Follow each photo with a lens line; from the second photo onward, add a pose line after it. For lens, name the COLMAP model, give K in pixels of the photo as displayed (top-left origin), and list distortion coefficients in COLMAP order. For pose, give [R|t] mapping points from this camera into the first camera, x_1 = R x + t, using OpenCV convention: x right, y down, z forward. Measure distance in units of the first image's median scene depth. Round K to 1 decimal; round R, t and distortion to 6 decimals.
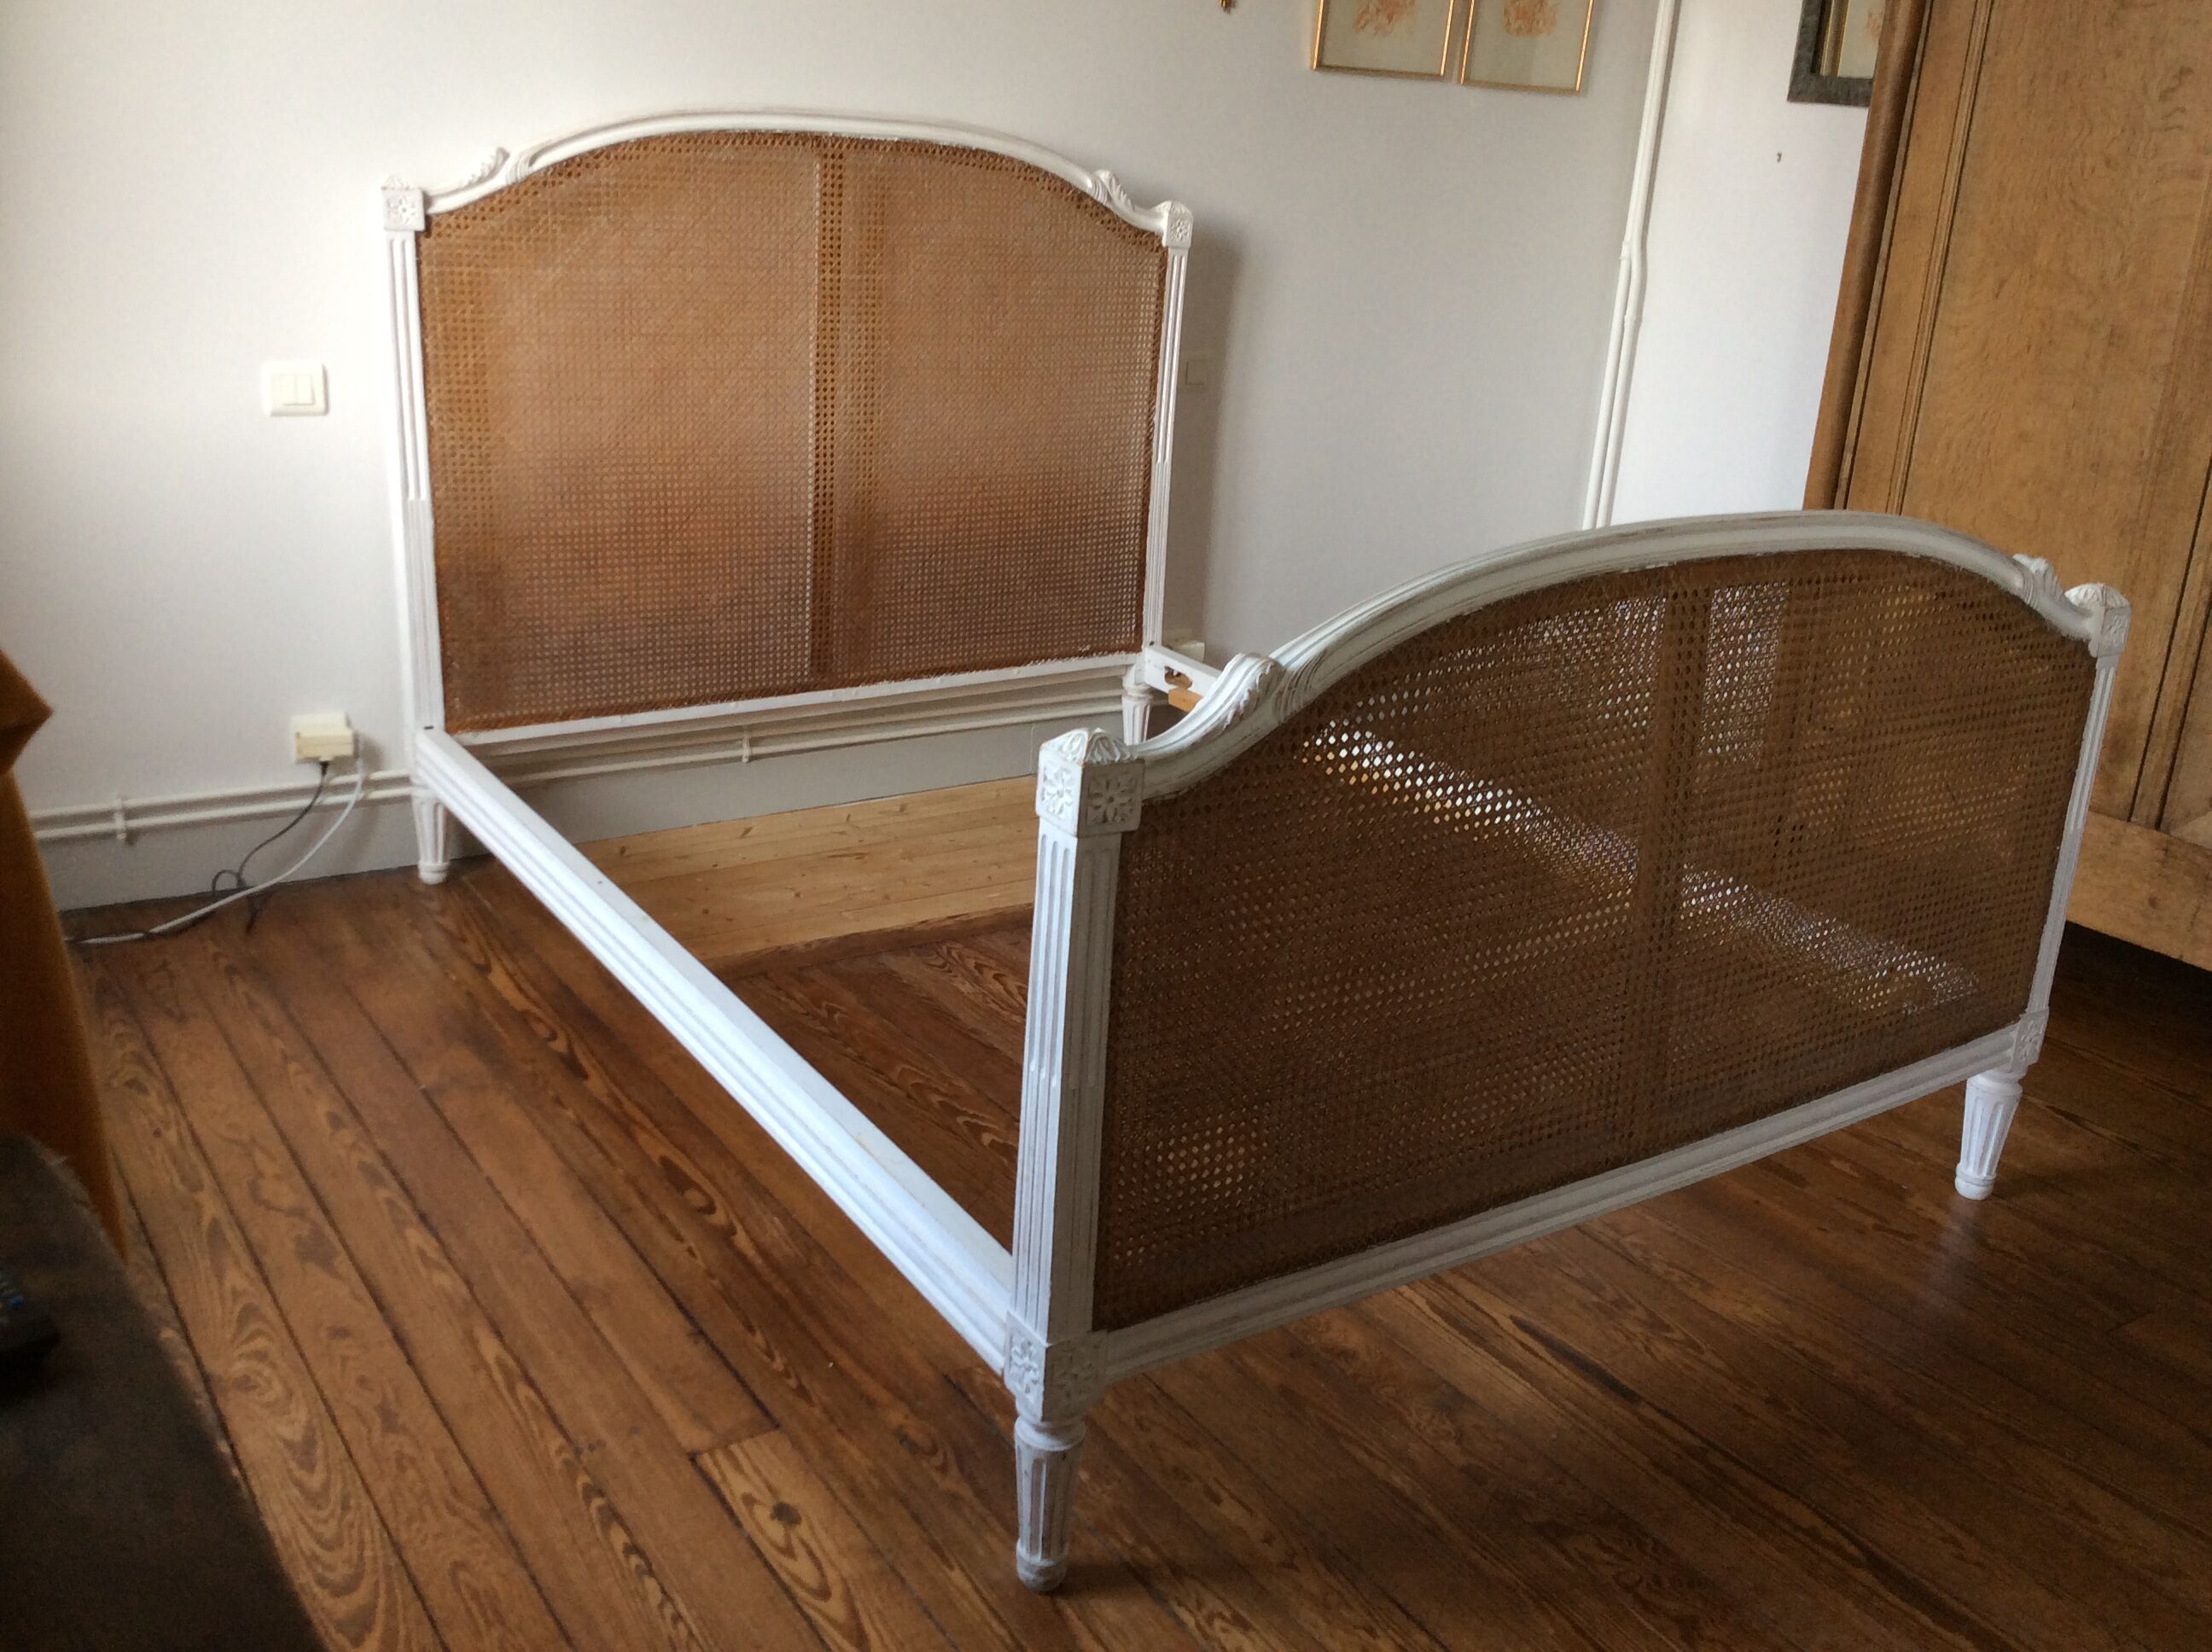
lens RADIAL K [[1989.6, 0, 1106.0], [0, 1989.6, 826.0], [0, 0, 1]] dist [0.148165, -0.351502]
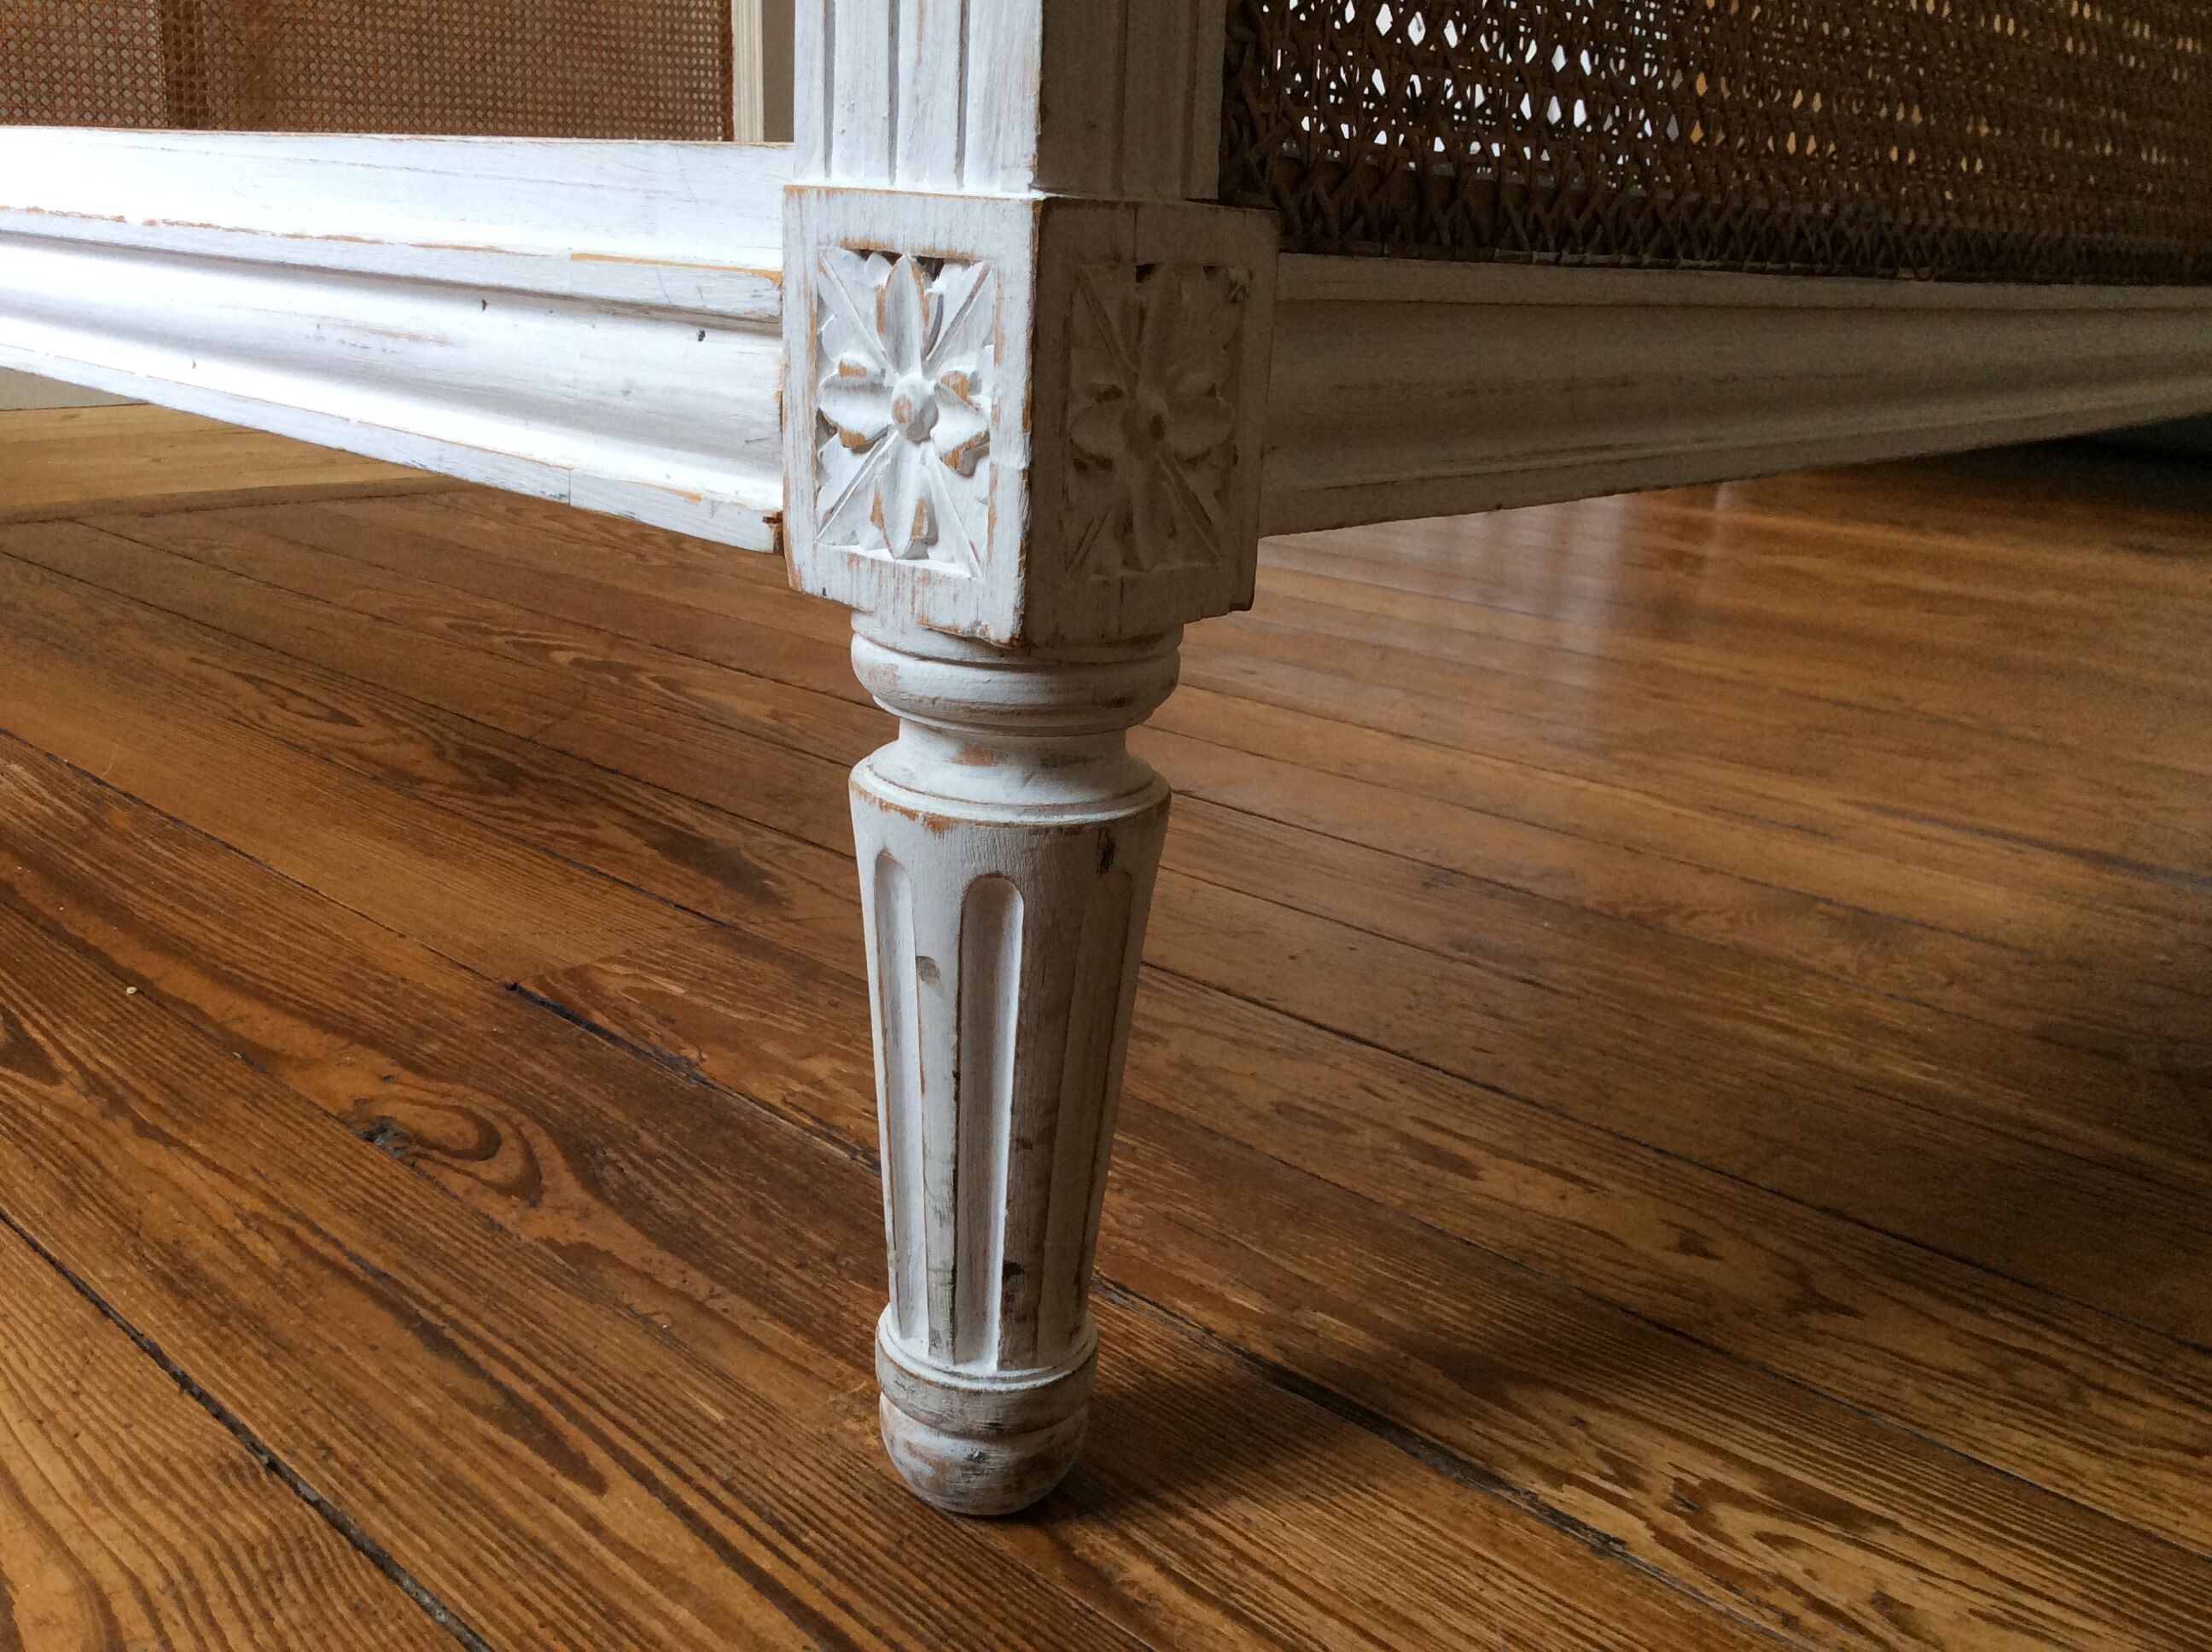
lens RADIAL K [[2047.6, 0, 1106.0], [0, 2047.6, 826.0], [0, 0, 1]] dist [0.054833, -0.109448]
pose [[0.972052, -0.078536, 0.221241, -0.038580], [0.082163, 0.996593, -0.007224, 0.173989], [-0.219920, 0.025200, 0.975192, 0.437552]]
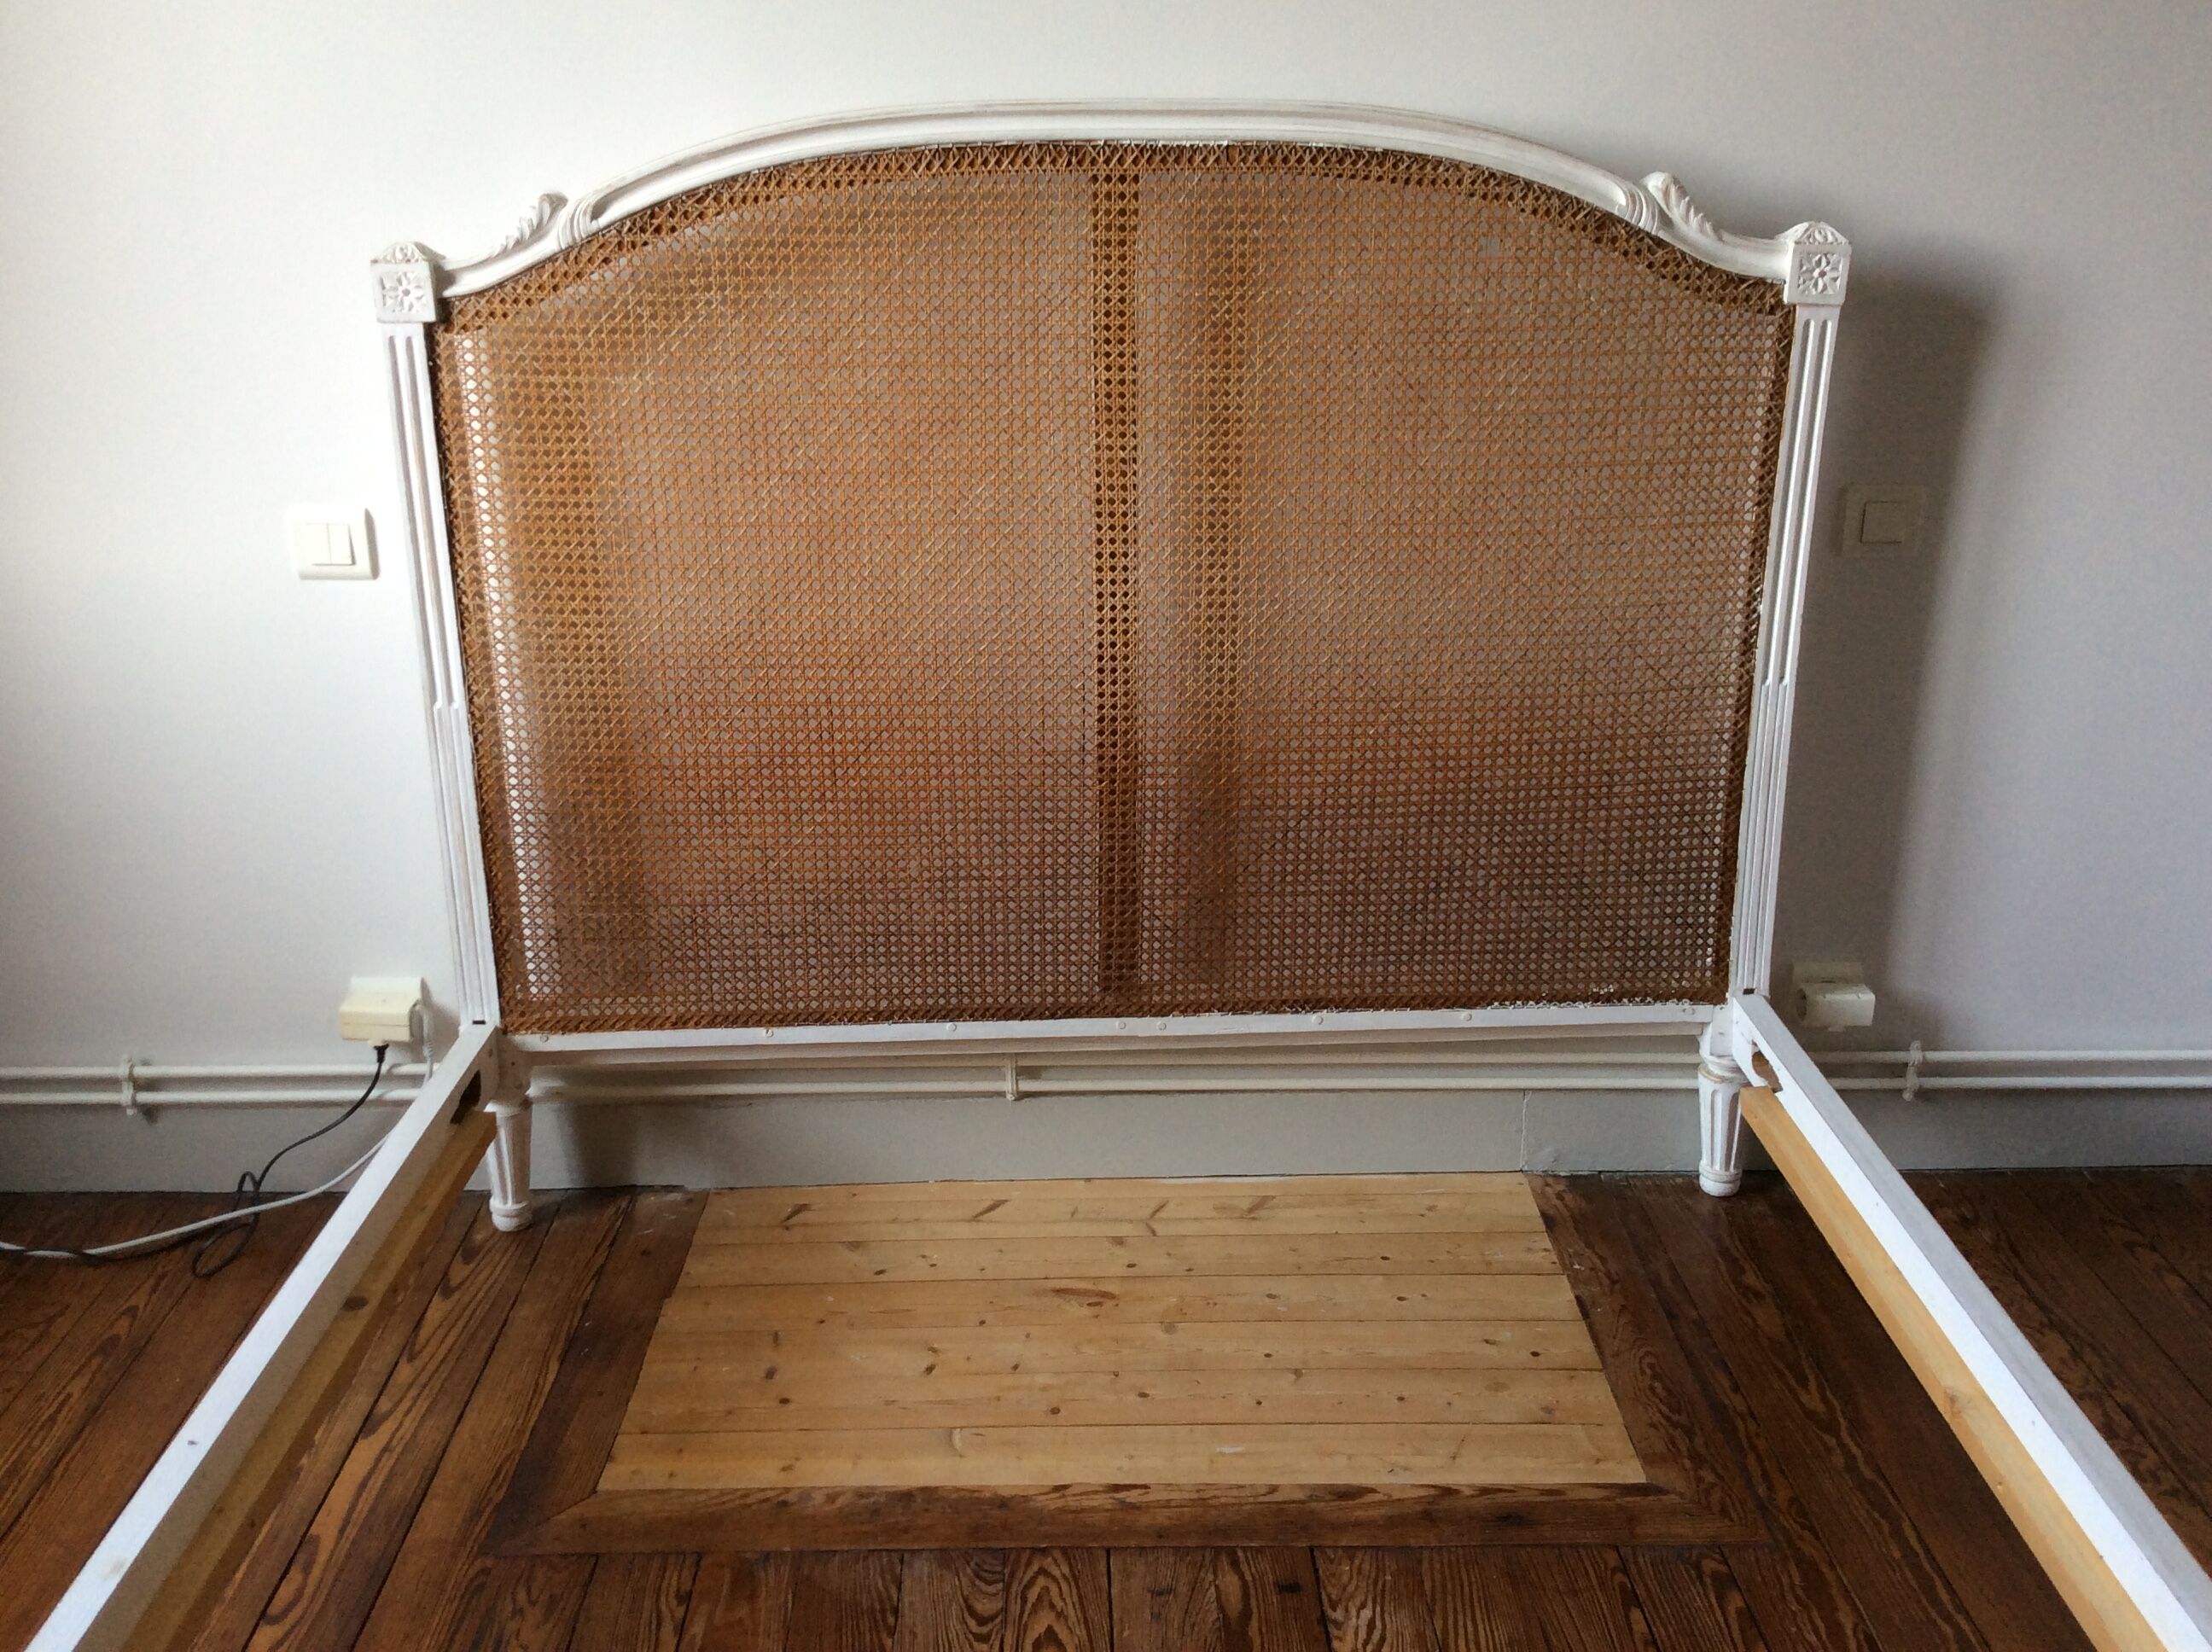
lens RADIAL K [[1989.6, 0, 1106.0], [0, 1989.6, 826.0], [0, 0, 1]] dist [0.148165, -0.351502]
pose [[0.837347, 0.114925, -0.534455, 0.223473], [-0.126577, 0.991844, 0.014965, -0.161935], [0.531816, 0.055119, 0.845064, 0.544606]]
